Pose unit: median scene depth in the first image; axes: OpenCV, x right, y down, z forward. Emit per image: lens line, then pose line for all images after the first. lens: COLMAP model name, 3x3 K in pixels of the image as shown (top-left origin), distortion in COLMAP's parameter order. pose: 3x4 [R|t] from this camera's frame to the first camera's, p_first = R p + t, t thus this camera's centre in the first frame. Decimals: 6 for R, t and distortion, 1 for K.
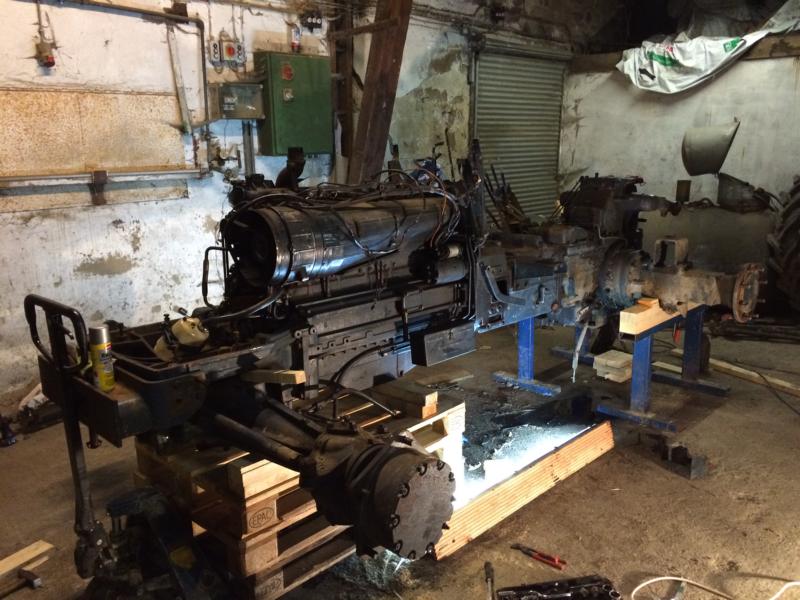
lens RADIAL K [[668.4, 0, 400.0], [0, 668.4, 300.0], [0, 0, 1]] dist [0.072111, -0.108815]
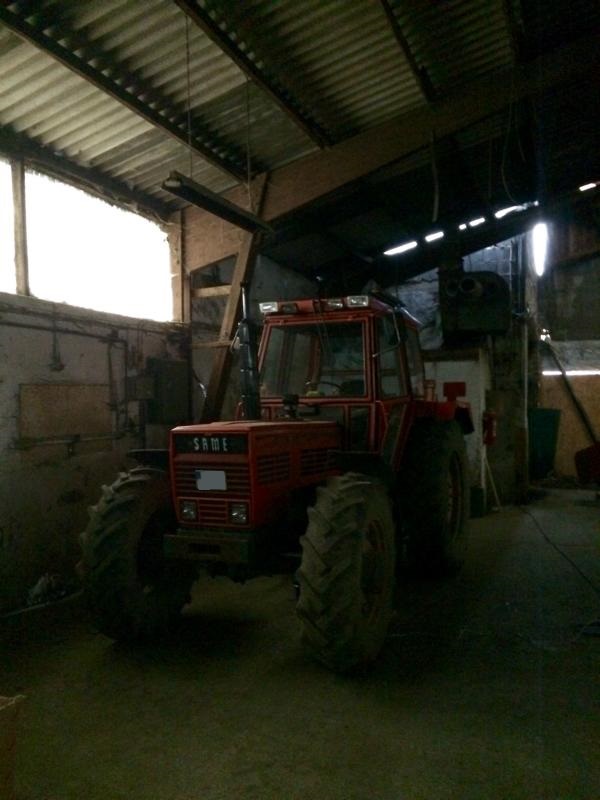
lens RADIAL K [[668.4, 0, 300.0], [0, 668.4, 400.0], [0, 0, 1]] dist [0.072111, -0.108815]
pose [[0.928836, -0.001614, 0.370486, -0.454685], [0.089430, 0.971397, -0.219976, 0.098721], [-0.359534, 0.237455, 0.902414, -0.497934]]
